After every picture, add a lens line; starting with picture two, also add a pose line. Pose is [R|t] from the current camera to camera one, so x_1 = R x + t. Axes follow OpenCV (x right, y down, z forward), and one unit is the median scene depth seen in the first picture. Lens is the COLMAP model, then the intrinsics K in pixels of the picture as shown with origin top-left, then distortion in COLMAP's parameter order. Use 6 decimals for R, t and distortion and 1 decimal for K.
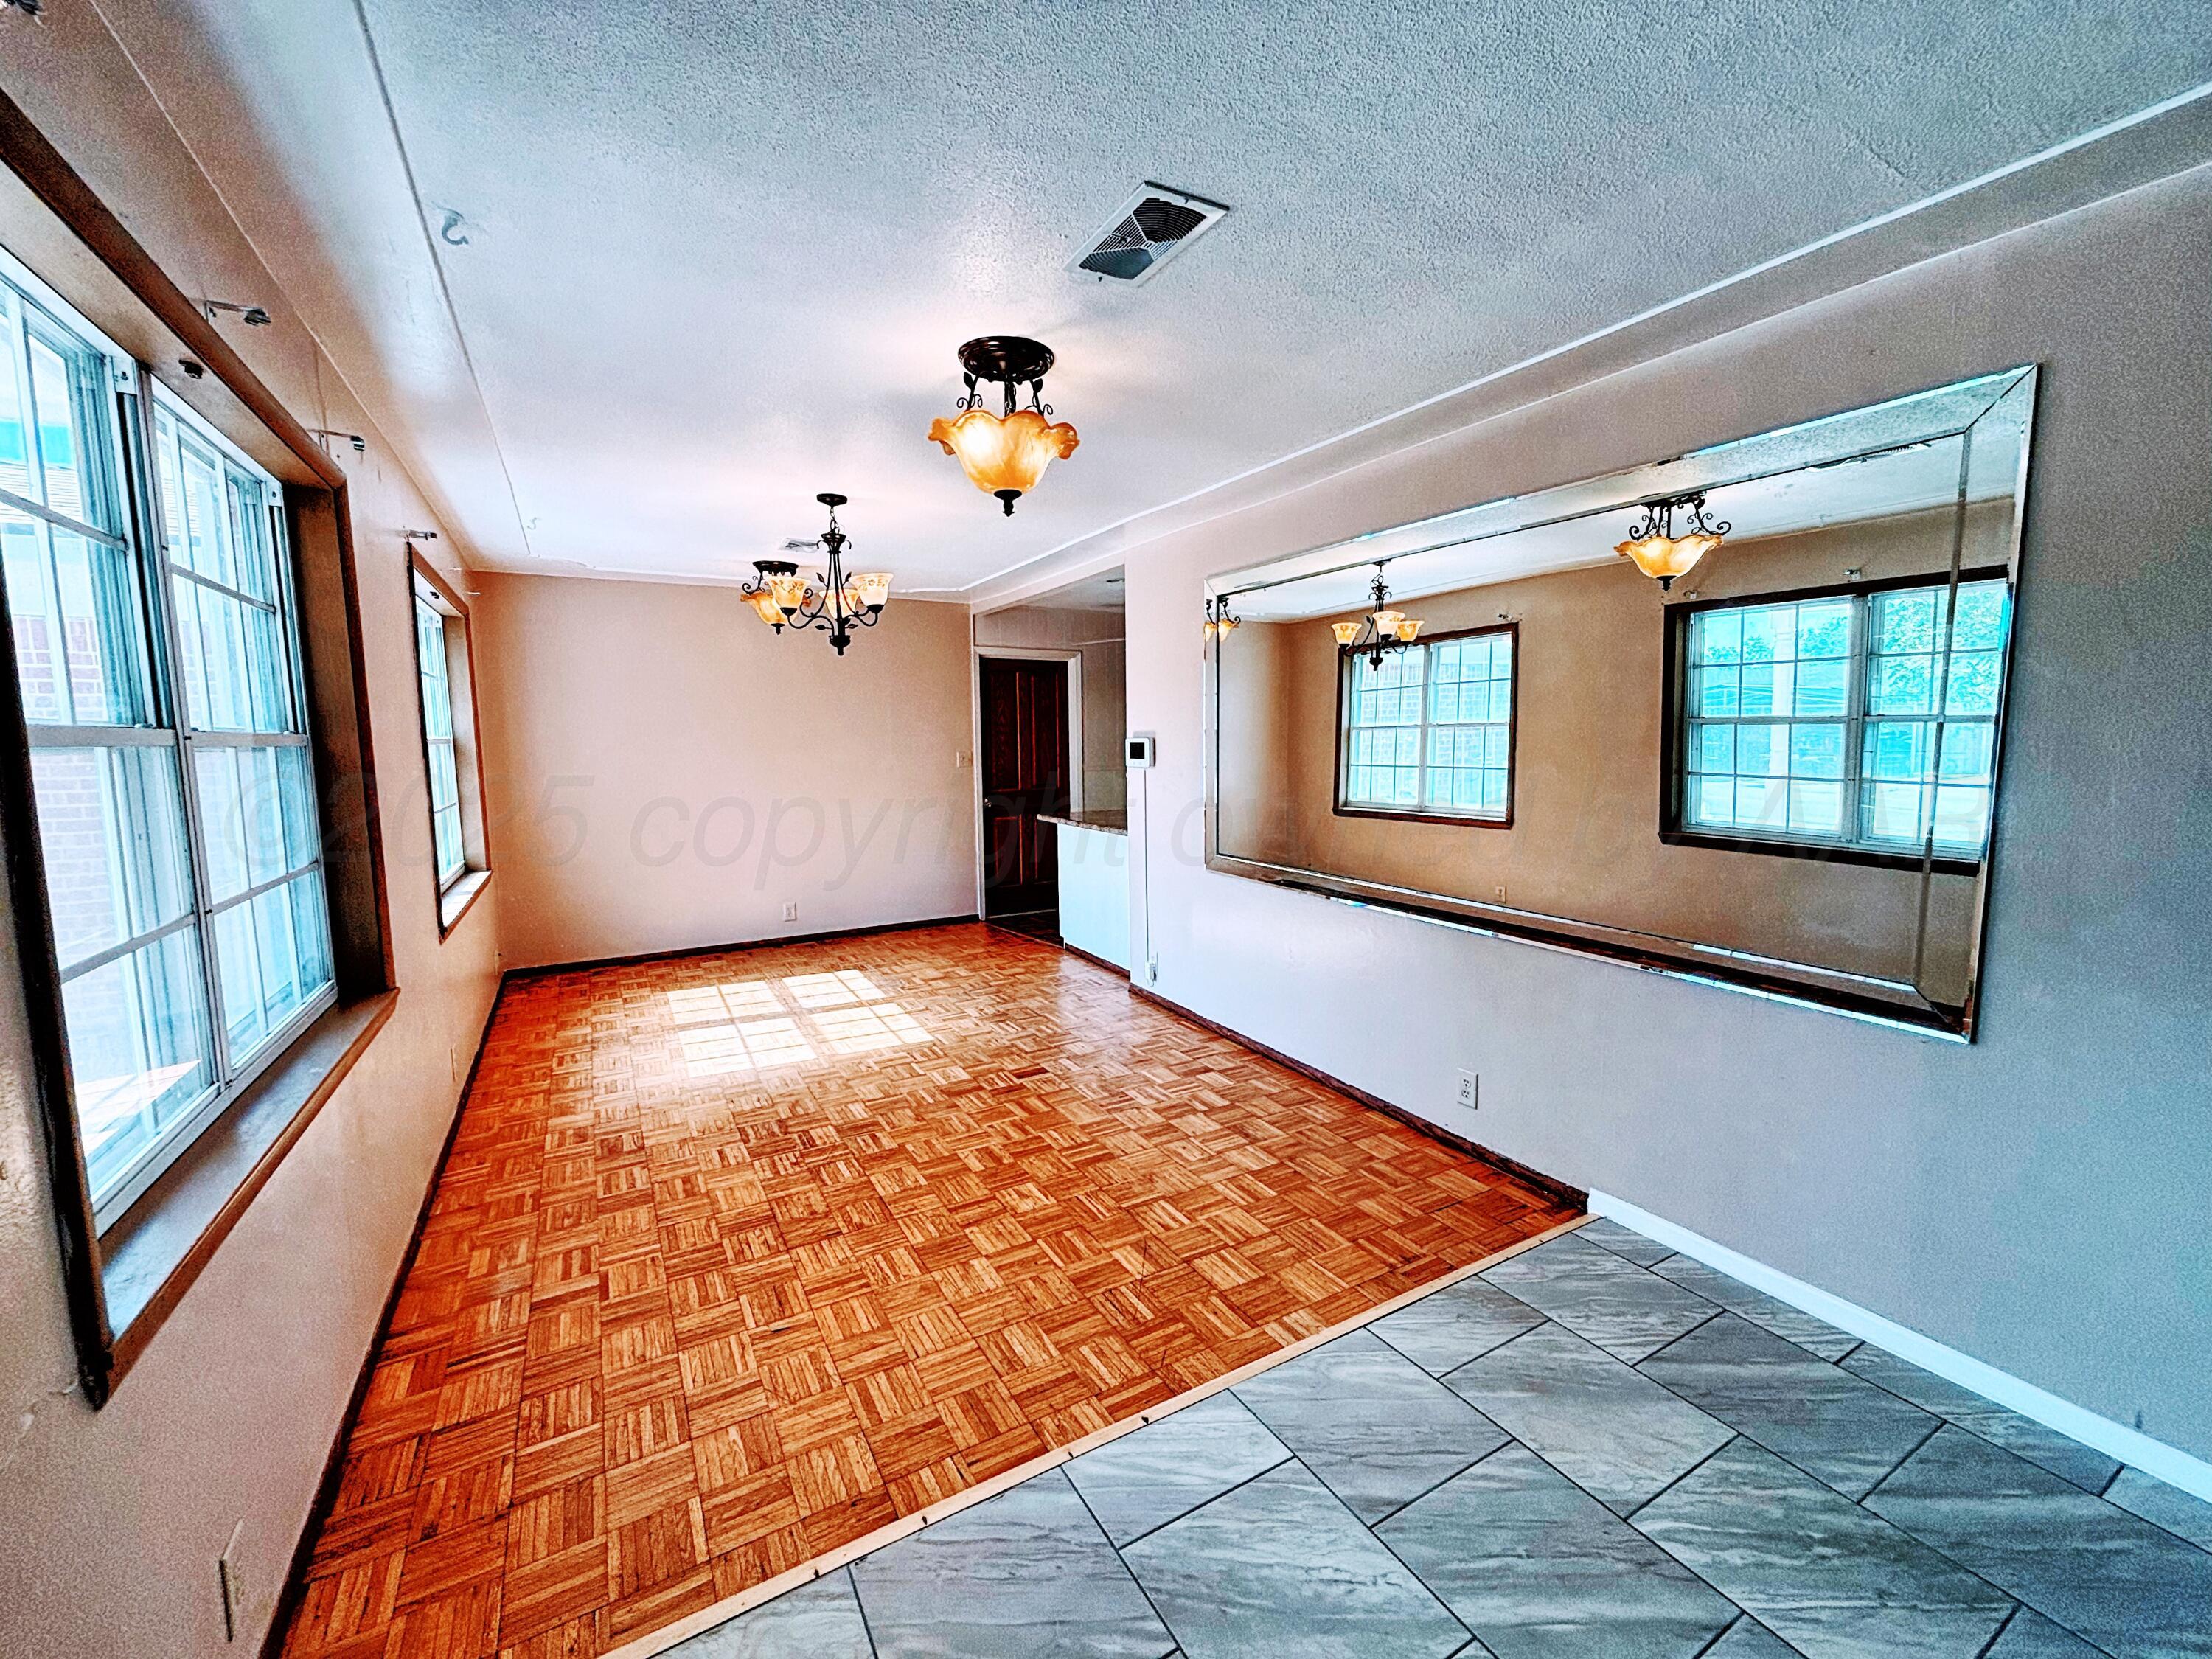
lens RADIAL K [[890.9, 0, 1100.0], [0, 890.9, 832.2], [0, 0, 1]] dist [-0.000291, 0.000228]
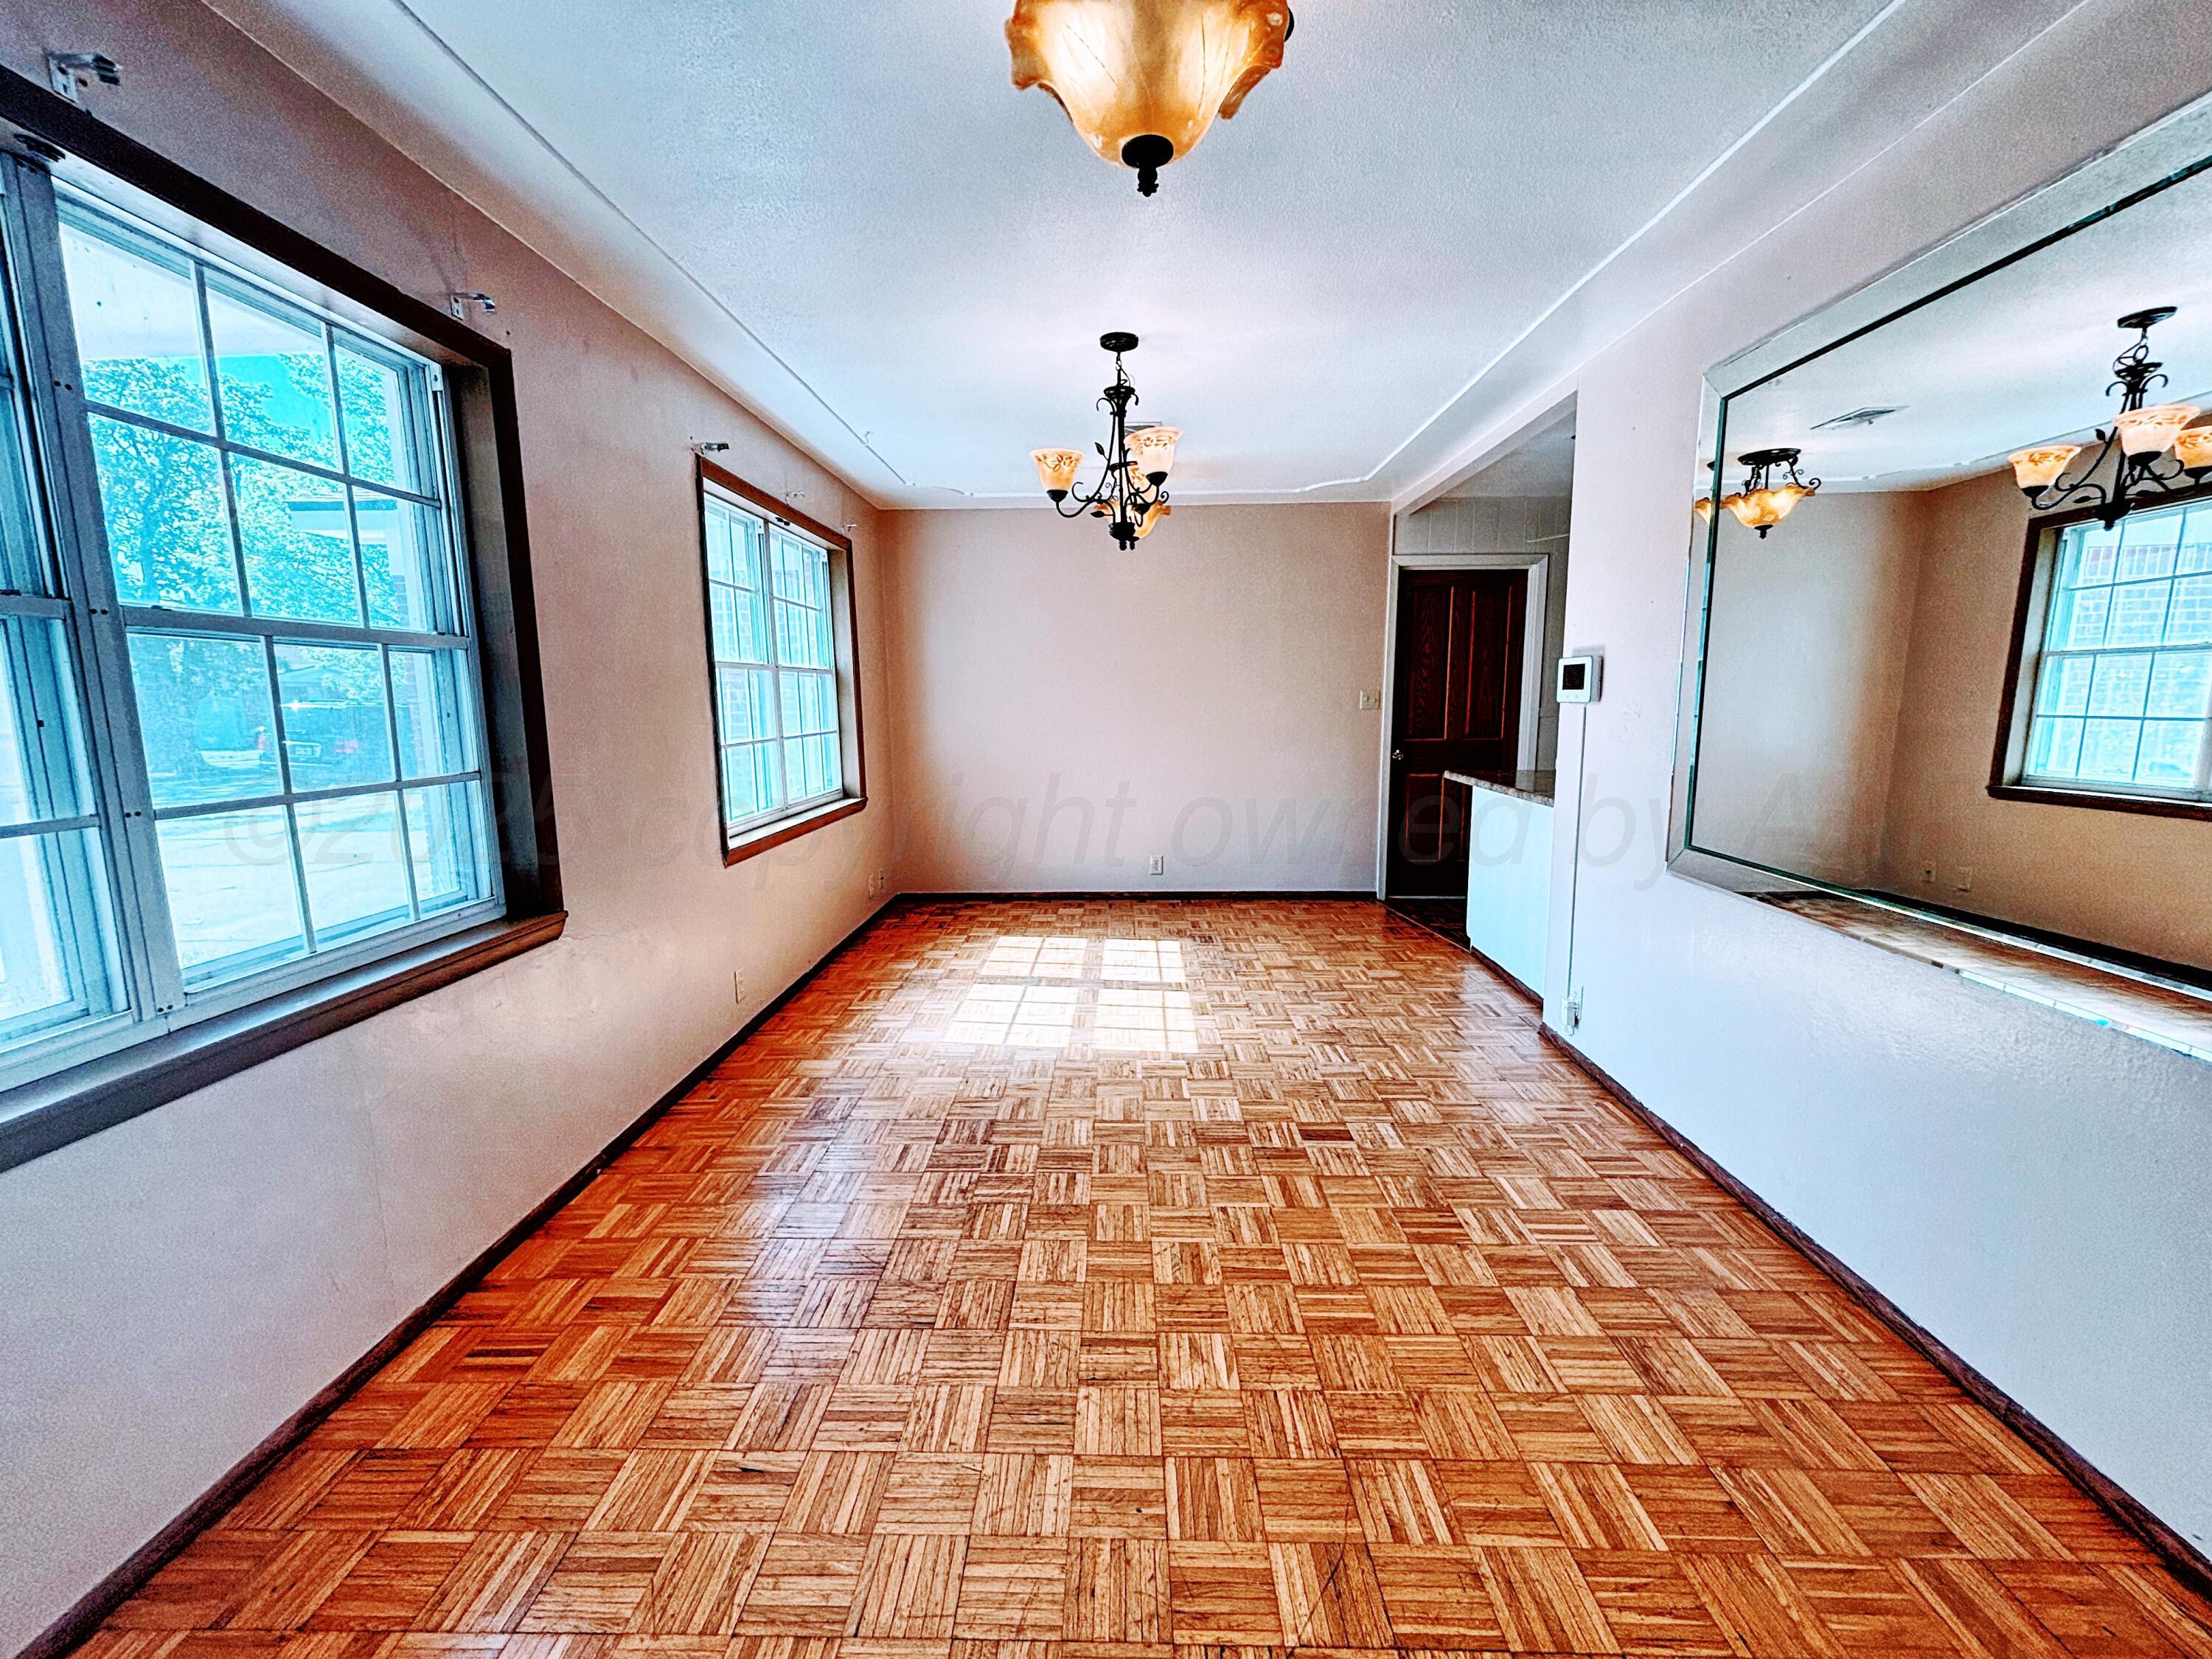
lens RADIAL K [[890.9, 0, 1109.7], [0, 890.9, 823.7], [0, 0, 1]] dist [-0.000291, 0.000228]
pose [[0.855421, 0.079661, -0.511770, 0.119396], [-0.058159, 0.996626, 0.057921, -0.003527], [0.514657, -0.019782, 0.857168, 0.328049]]
